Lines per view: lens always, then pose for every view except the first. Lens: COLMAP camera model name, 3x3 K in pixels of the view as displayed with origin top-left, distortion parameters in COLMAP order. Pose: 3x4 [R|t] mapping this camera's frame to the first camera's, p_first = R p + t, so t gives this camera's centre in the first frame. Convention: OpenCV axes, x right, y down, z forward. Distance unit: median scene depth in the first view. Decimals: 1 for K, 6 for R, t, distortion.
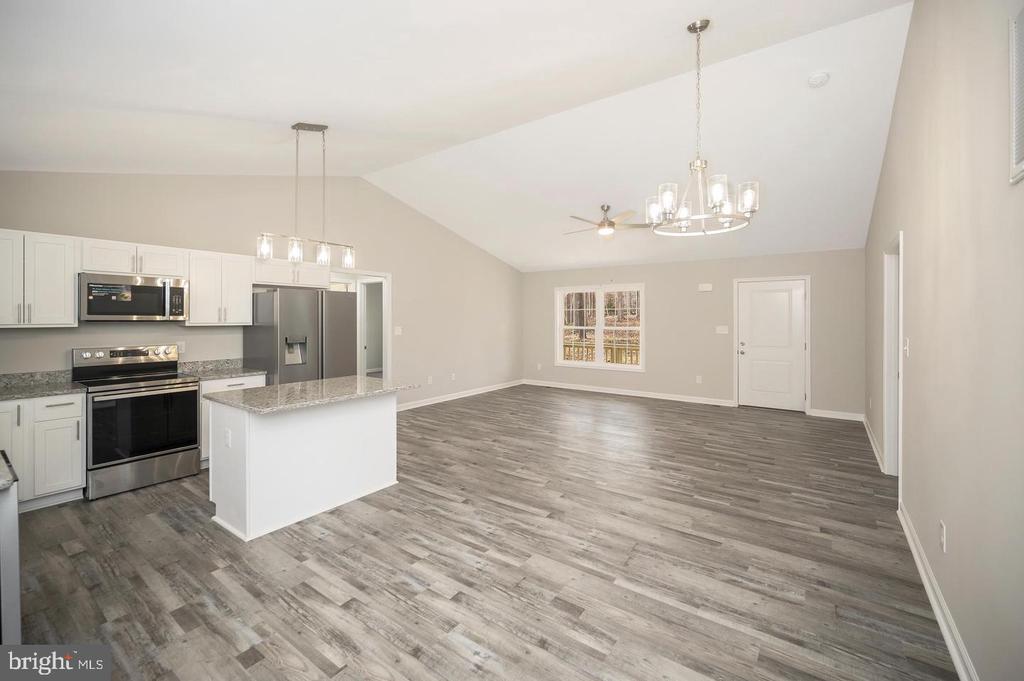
lens RADIAL K [[421.7, 0, 511.7], [0, 421.7, 316.6], [0, 0, 1]] dist [-0.003188, -0.000675]
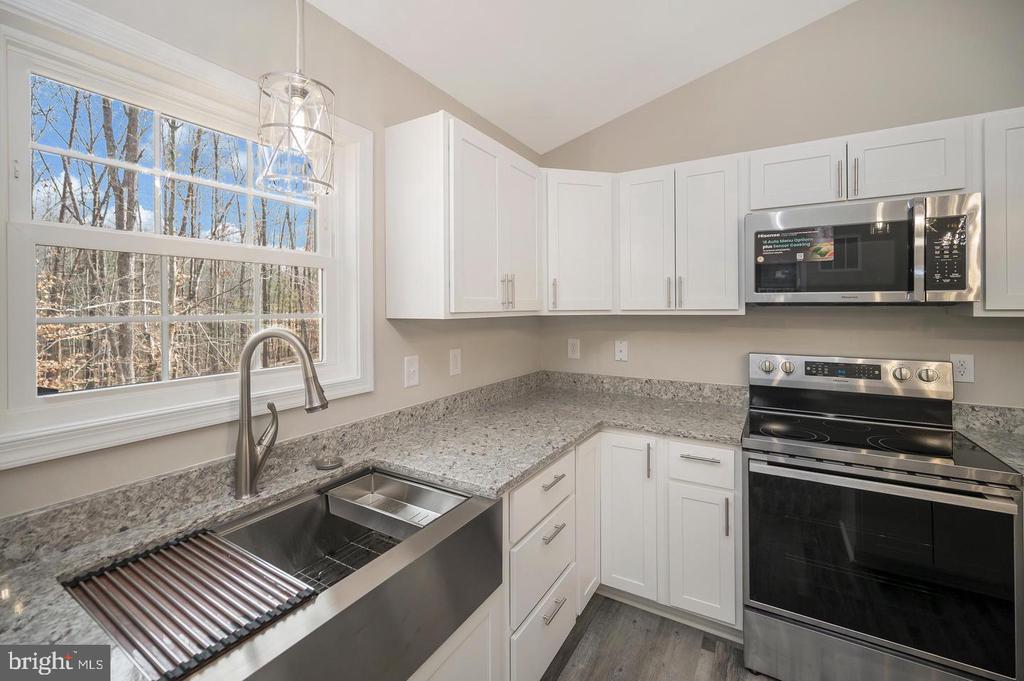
lens RADIAL K [[437.2, 0, 507.0], [0, 437.2, 306.3], [0, 0, 1]] dist [-0.000697, -0.000013]
pose [[0.076471, 0.000323, -0.997072, -0.521148], [0.007764, 0.999969, 0.000919, 0.011001], [0.997042, -0.007811, 0.076466, 0.693006]]
